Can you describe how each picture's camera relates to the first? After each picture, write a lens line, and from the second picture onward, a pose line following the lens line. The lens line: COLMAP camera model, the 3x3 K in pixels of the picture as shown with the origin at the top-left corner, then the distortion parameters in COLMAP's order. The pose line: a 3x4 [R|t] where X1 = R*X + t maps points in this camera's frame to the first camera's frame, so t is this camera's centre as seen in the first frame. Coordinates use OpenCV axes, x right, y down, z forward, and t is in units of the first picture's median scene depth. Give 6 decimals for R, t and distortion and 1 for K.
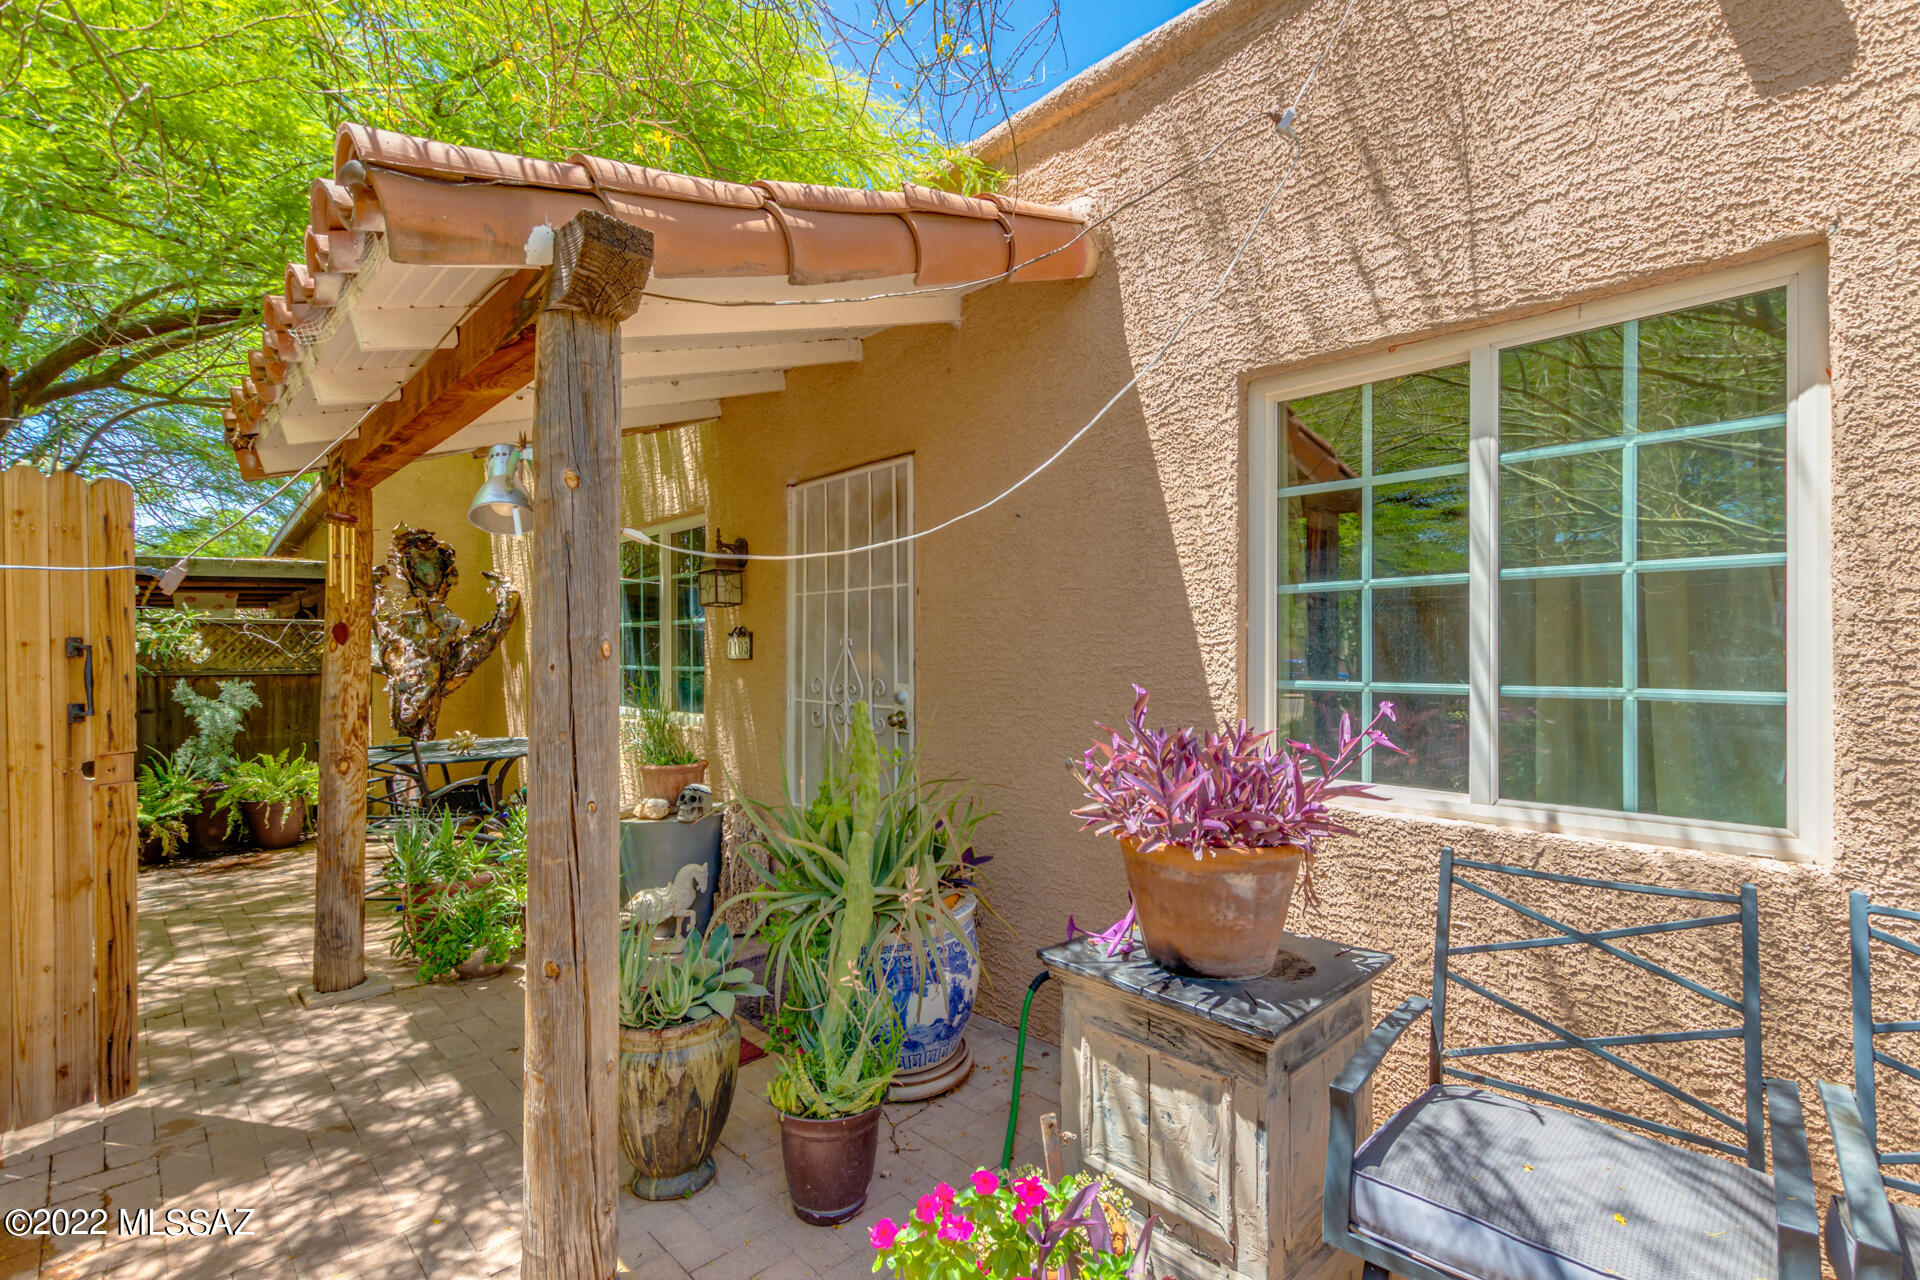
lens RADIAL K [[899.4, 0, 979.7], [0, 899.4, 650.5], [0, 0, 1]] dist [0.000391, -0.000144]
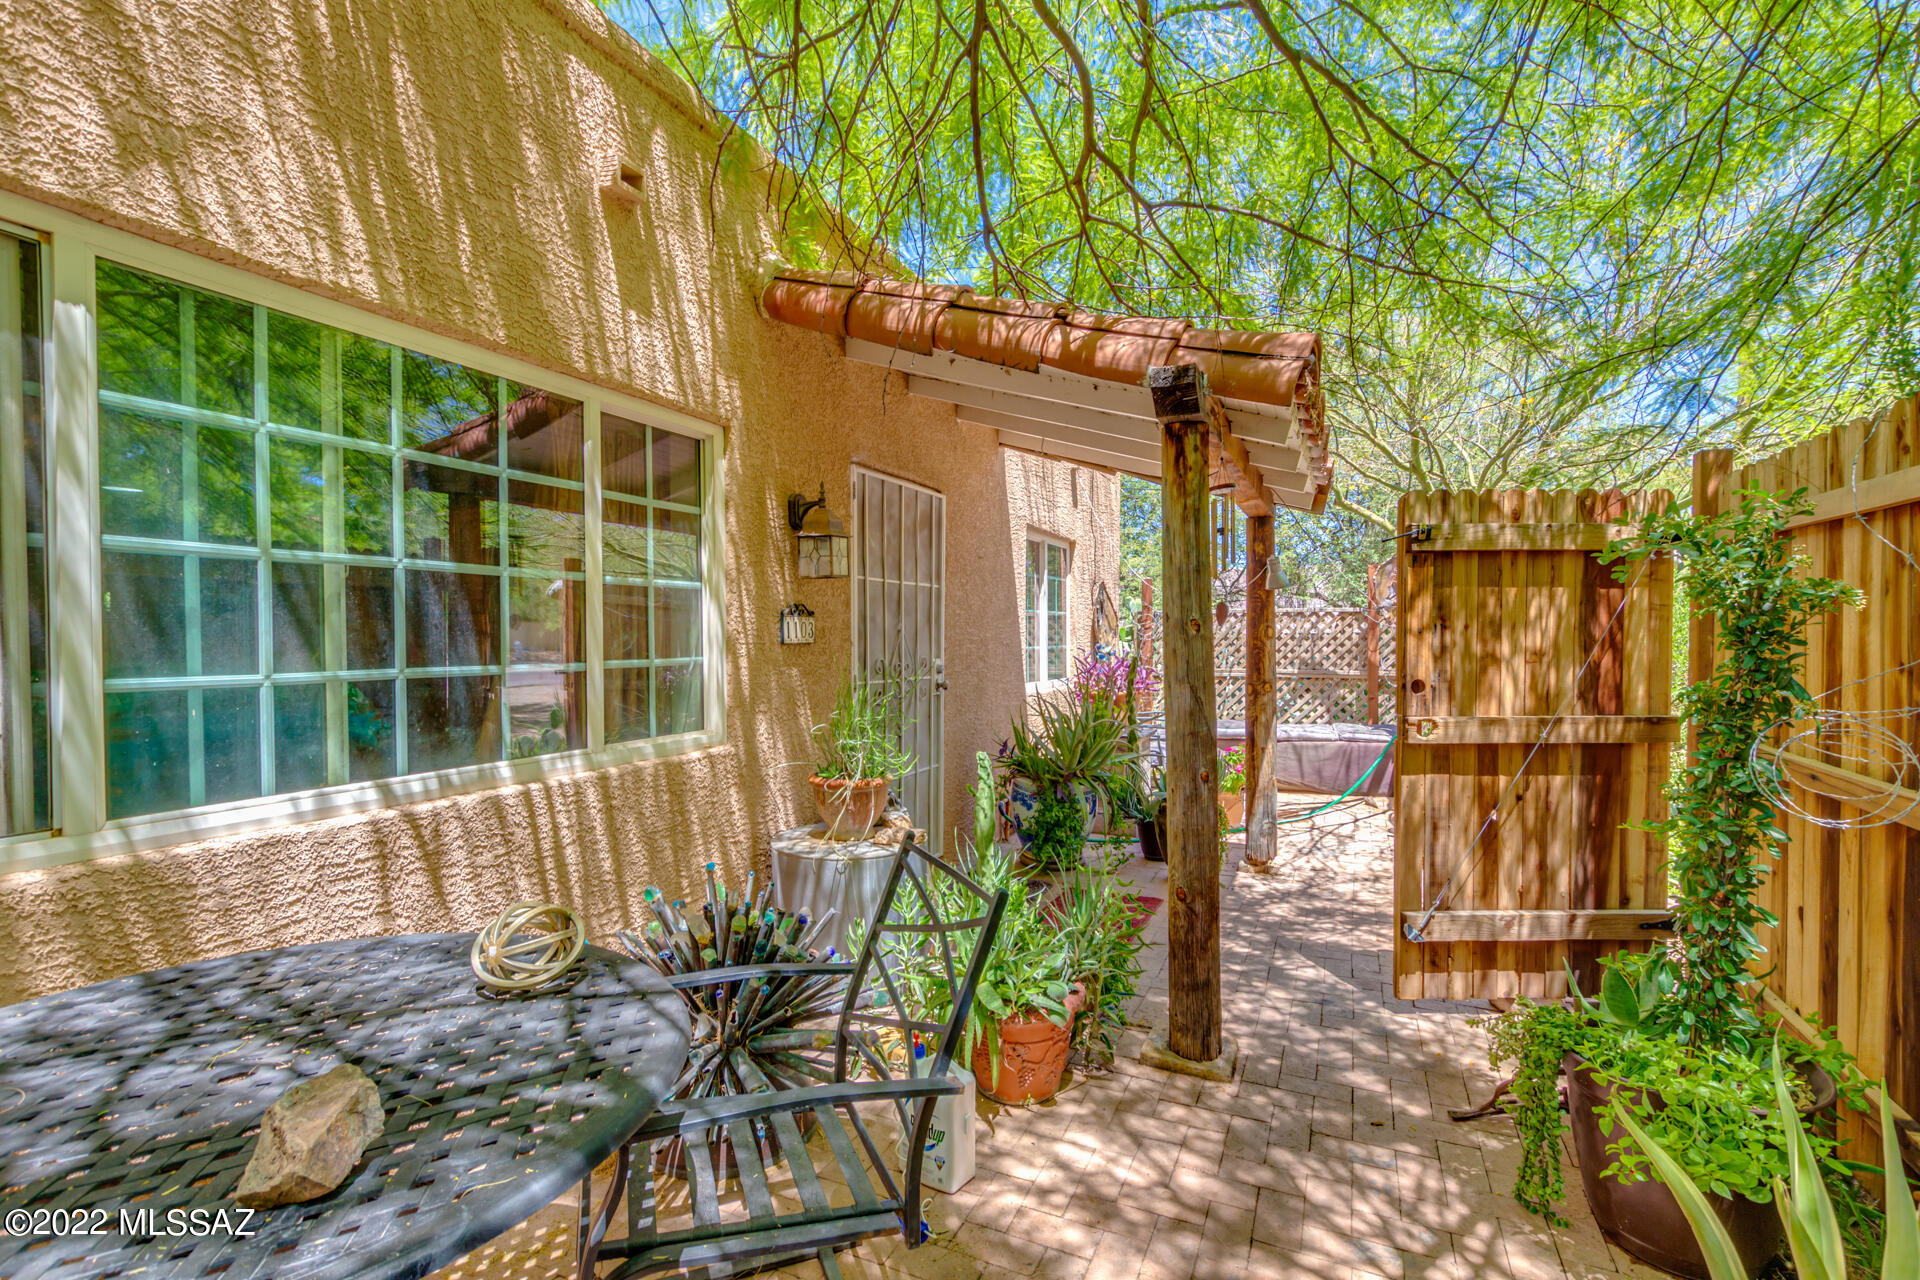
lens RADIAL K [[899.4, 0, 979.7], [0, 899.4, 650.5], [0, 0, 1]] dist [0.000391, -0.000144]
pose [[-0.399885, -0.007054, 0.916538, -1.366196], [-0.001300, 0.999974, 0.007129, 0.014097], [-0.916564, 0.001660, -0.399884, 1.495825]]
